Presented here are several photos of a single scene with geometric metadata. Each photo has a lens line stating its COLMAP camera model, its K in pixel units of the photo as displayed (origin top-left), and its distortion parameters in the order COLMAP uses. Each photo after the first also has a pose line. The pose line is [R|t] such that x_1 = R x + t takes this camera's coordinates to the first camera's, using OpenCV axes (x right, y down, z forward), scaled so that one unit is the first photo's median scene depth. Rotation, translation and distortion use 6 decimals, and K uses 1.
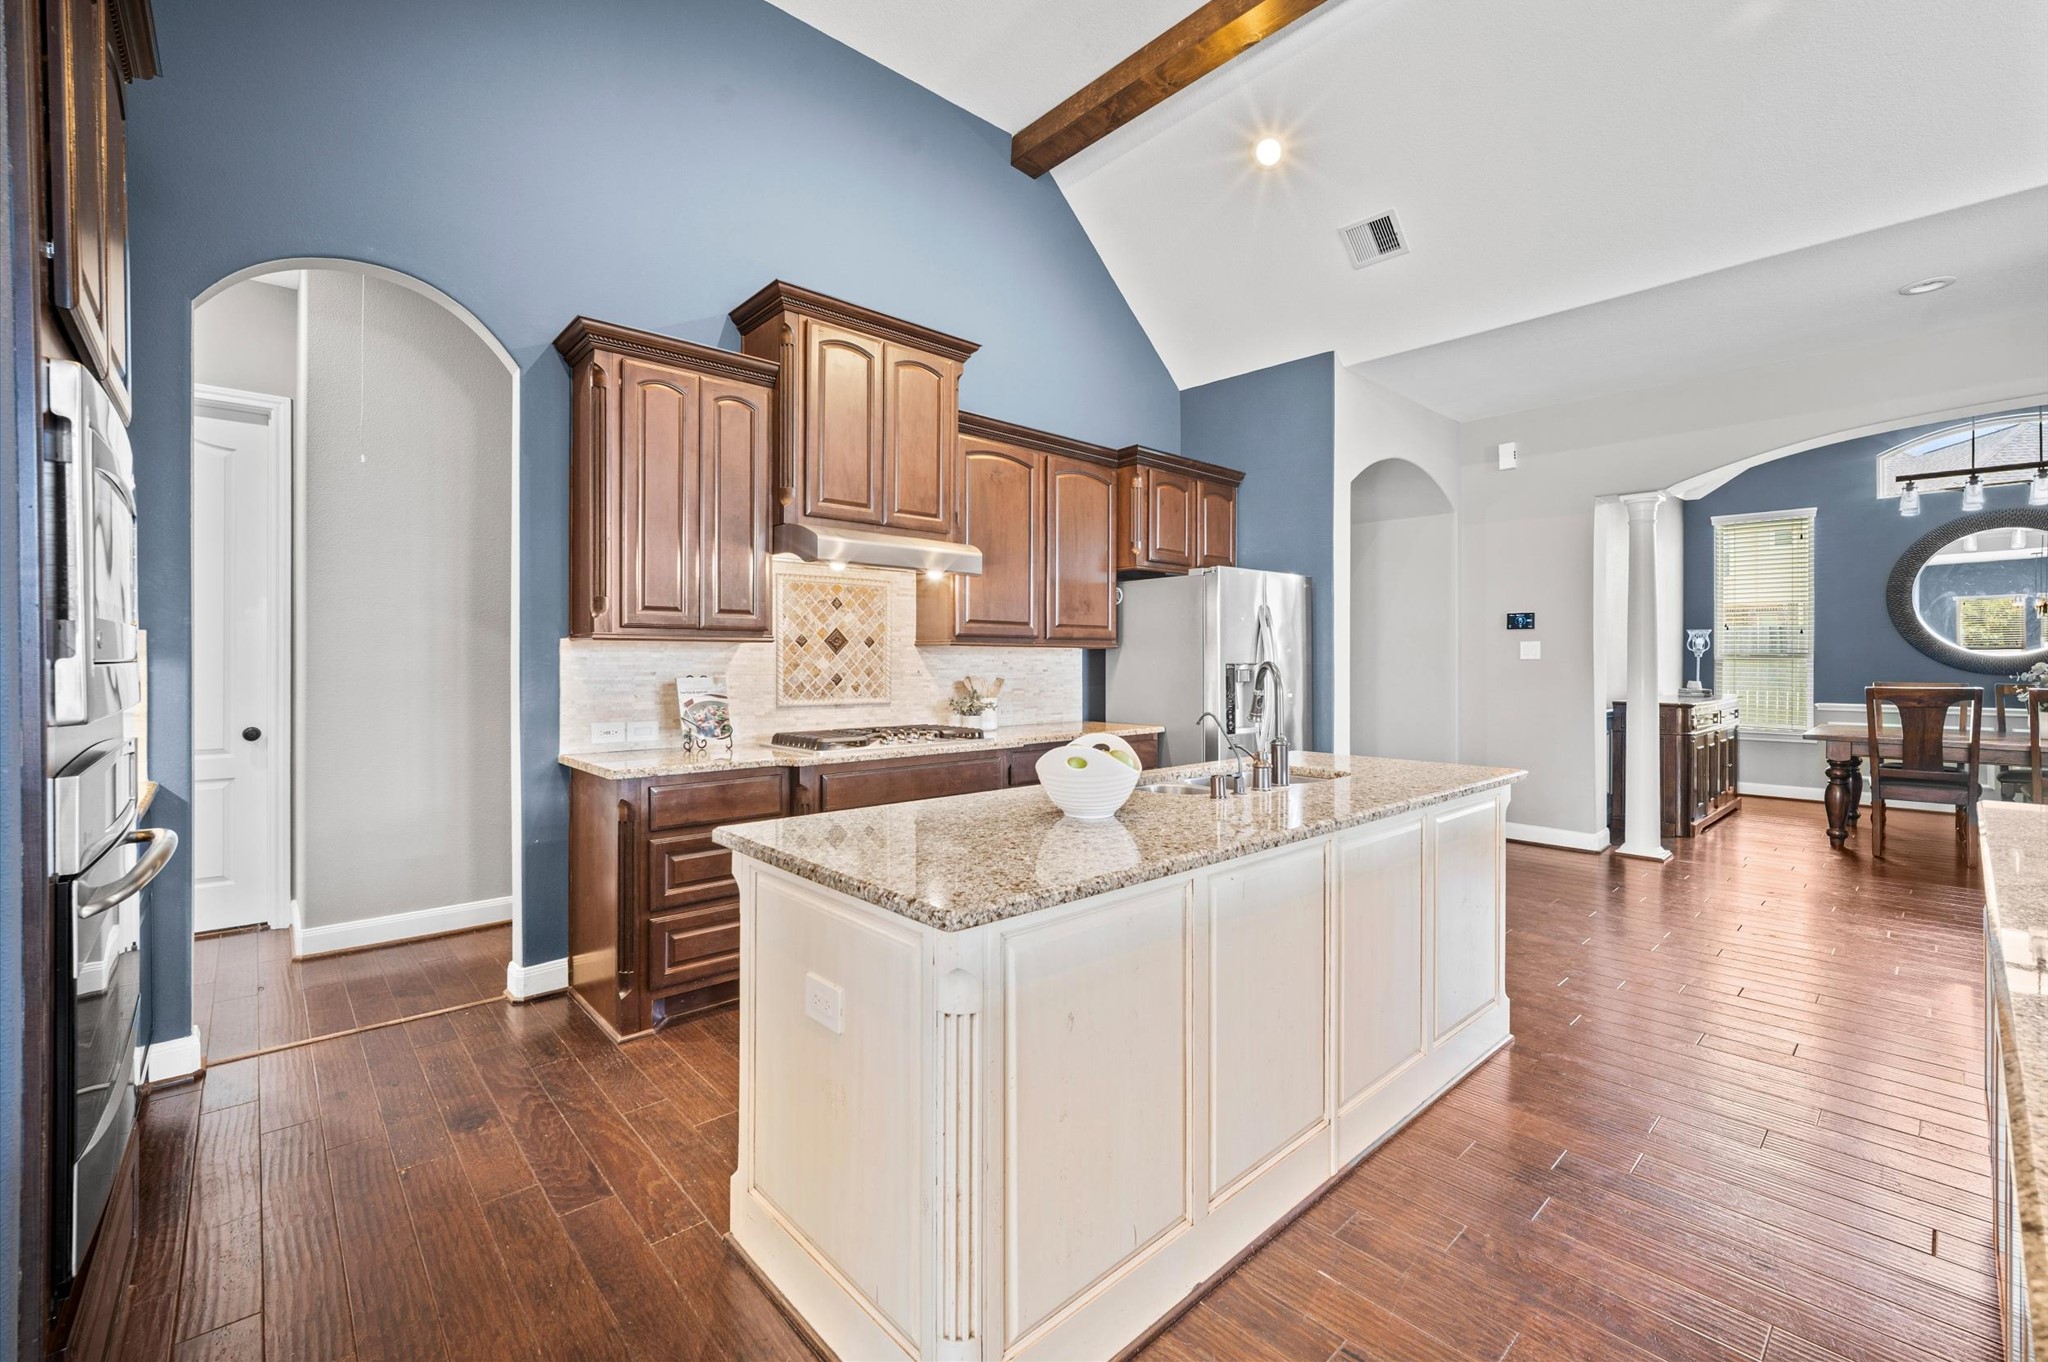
lens RADIAL K [[846.9, 0, 1022.7], [0, 846.9, 667.7], [0, 0, 1]] dist [-0.000122, 0.000067]
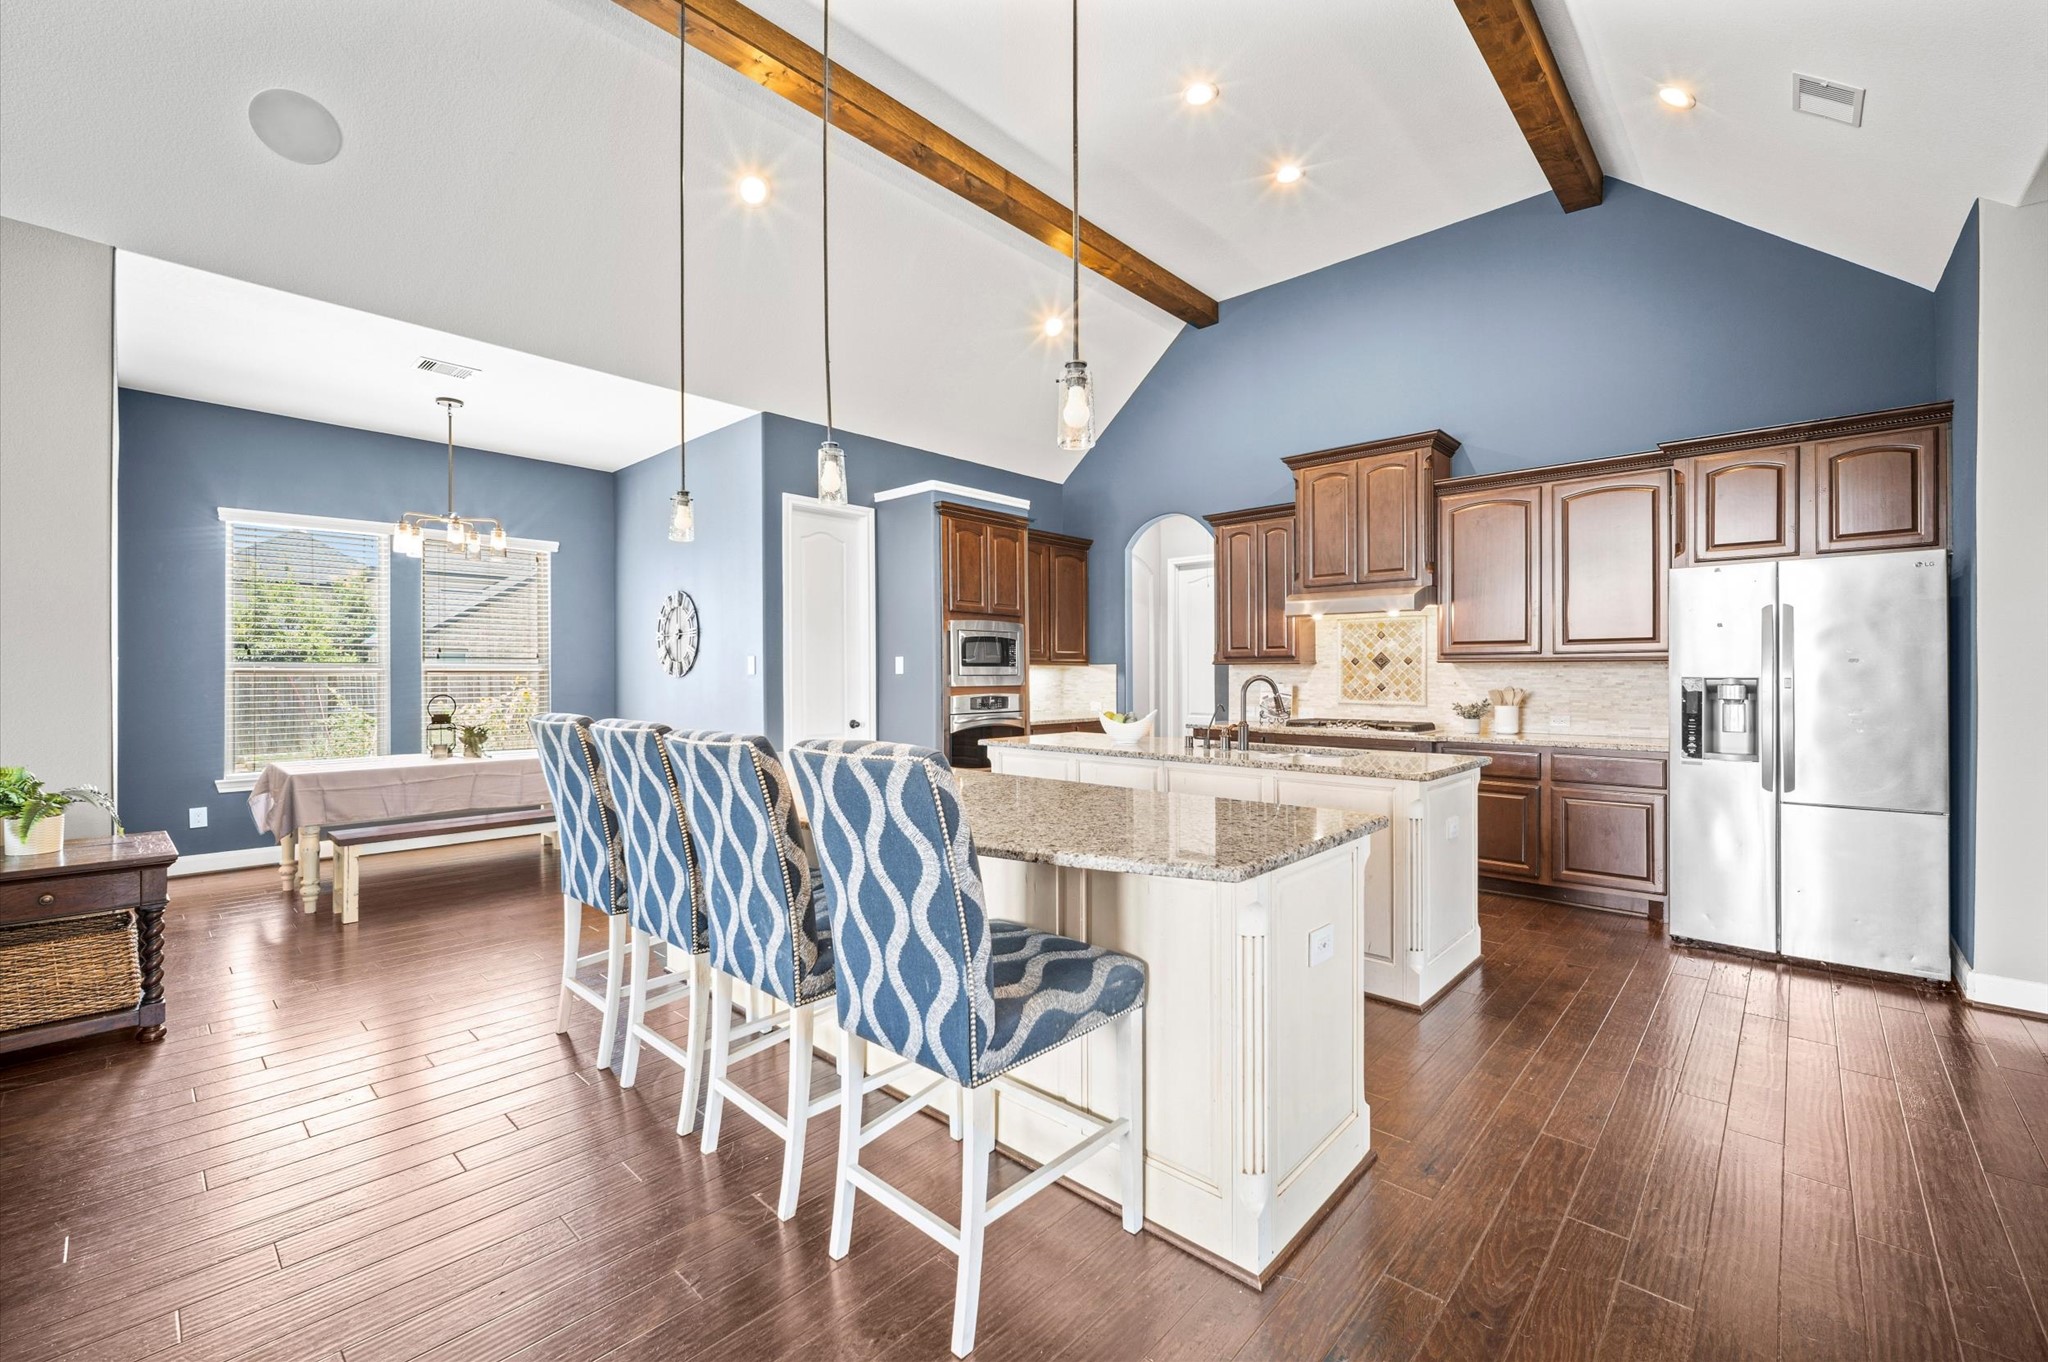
lens RADIAL K [[846.9, 0, 1026.6], [0, 846.9, 674.2], [0, 0, 1]] dist [-0.000122, 0.000067]
pose [[0.077179, -0.001102, -0.997017, 1.195333], [-0.003422, 0.999993, -0.001370, -0.004490], [0.997011, 0.003517, 0.077175, 0.282156]]
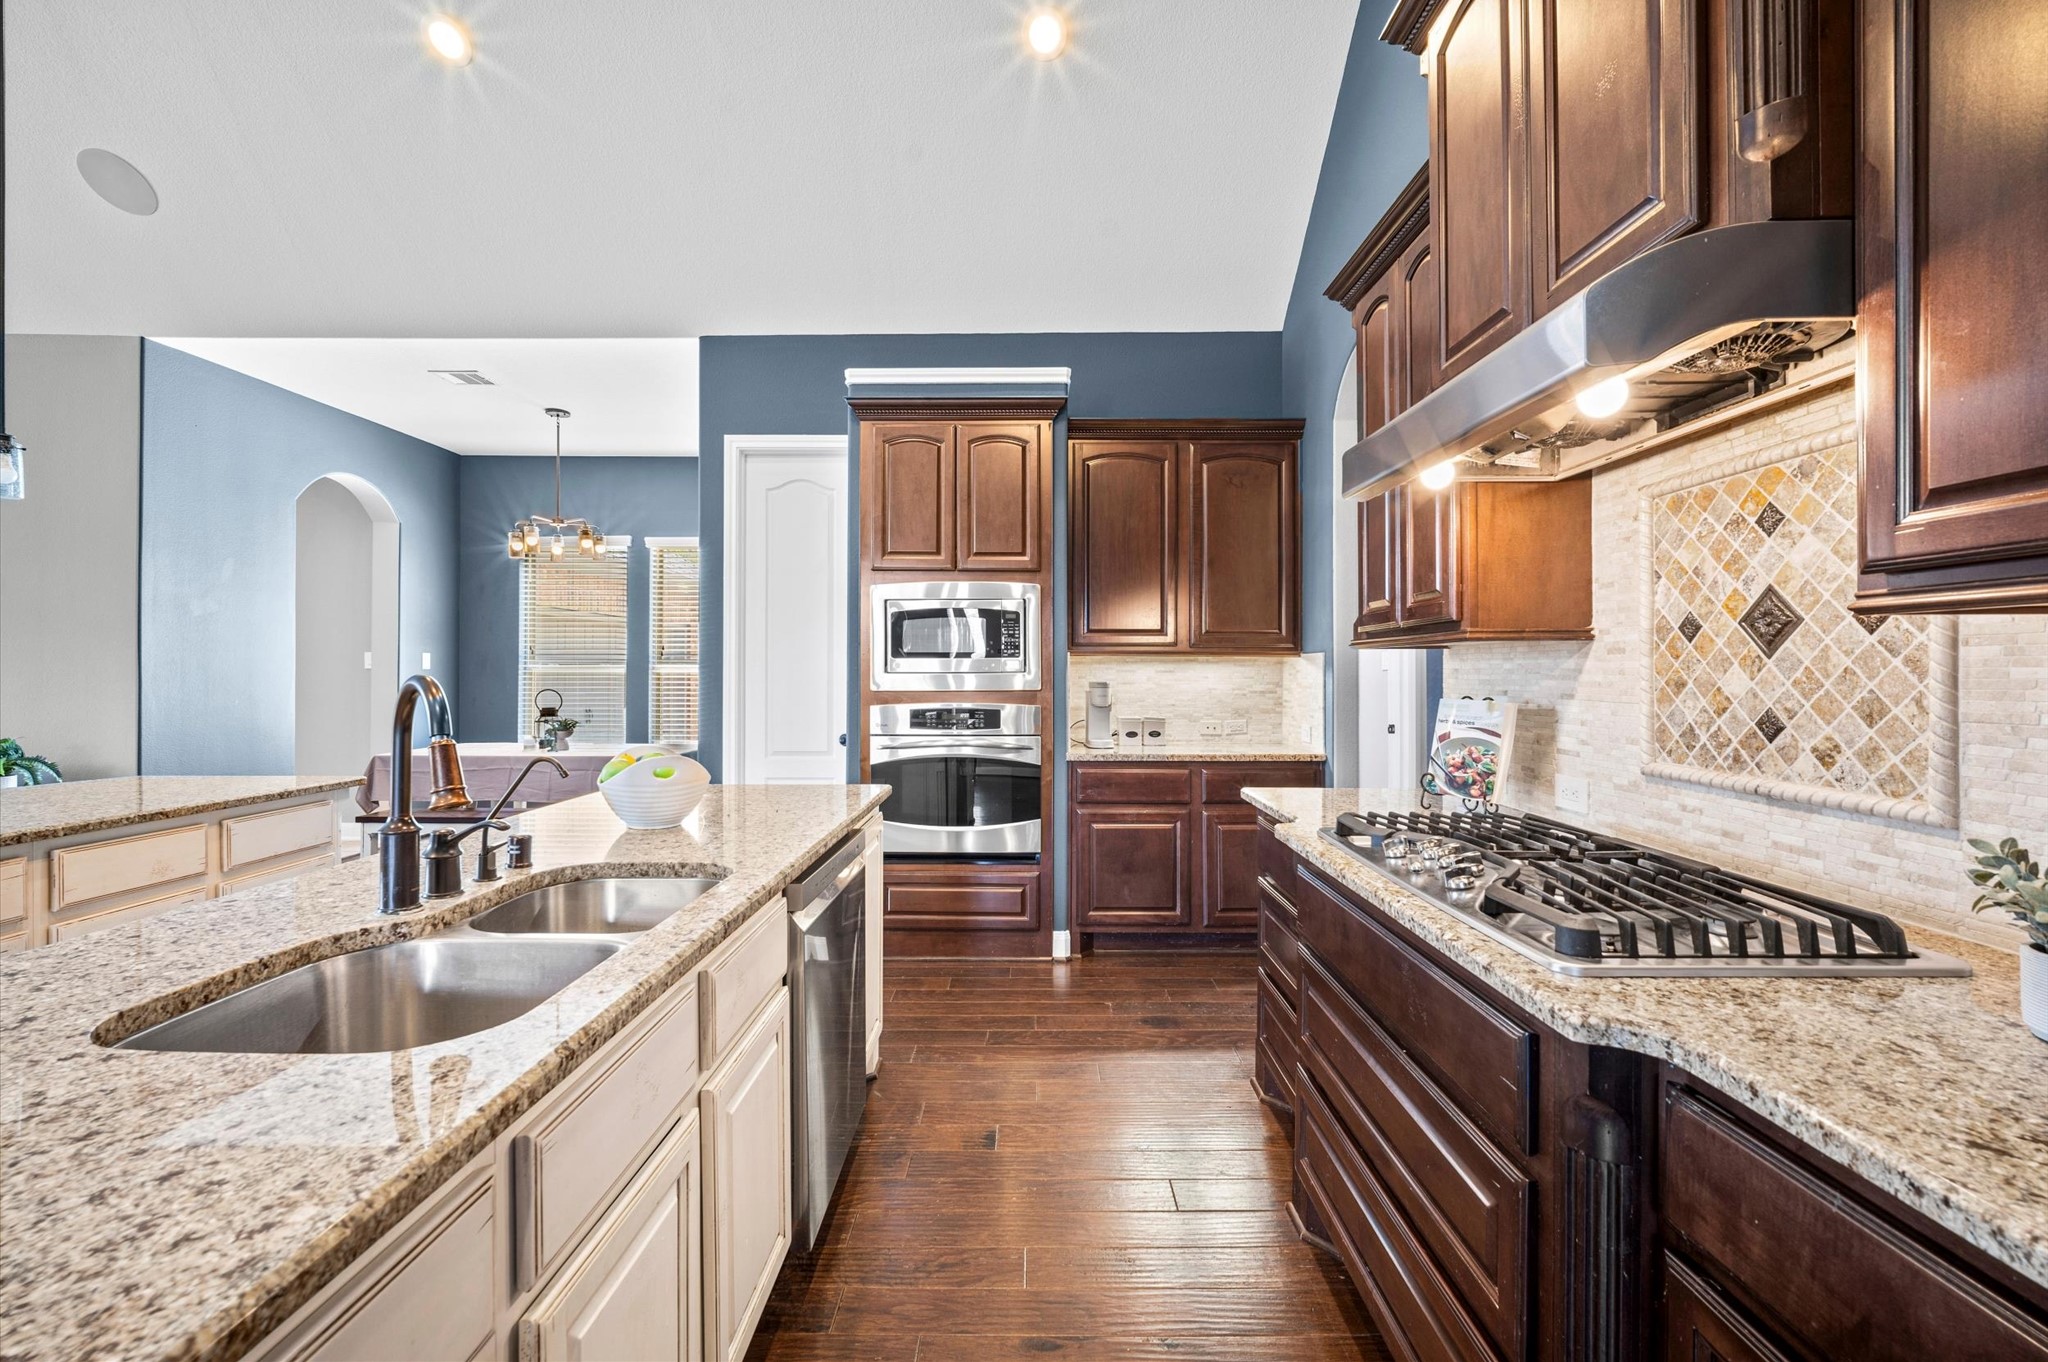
lens RADIAL K [[846.9, 0, 1023.4], [0, 846.9, 669.5], [0, 0, 1]] dist [-0.000122, 0.000067]
pose [[-0.684816, 0.000164, -0.728716, 0.270804], [-0.002658, 0.999993, 0.002723, -0.010595], [0.728711, 0.003802, -0.684811, 1.024500]]
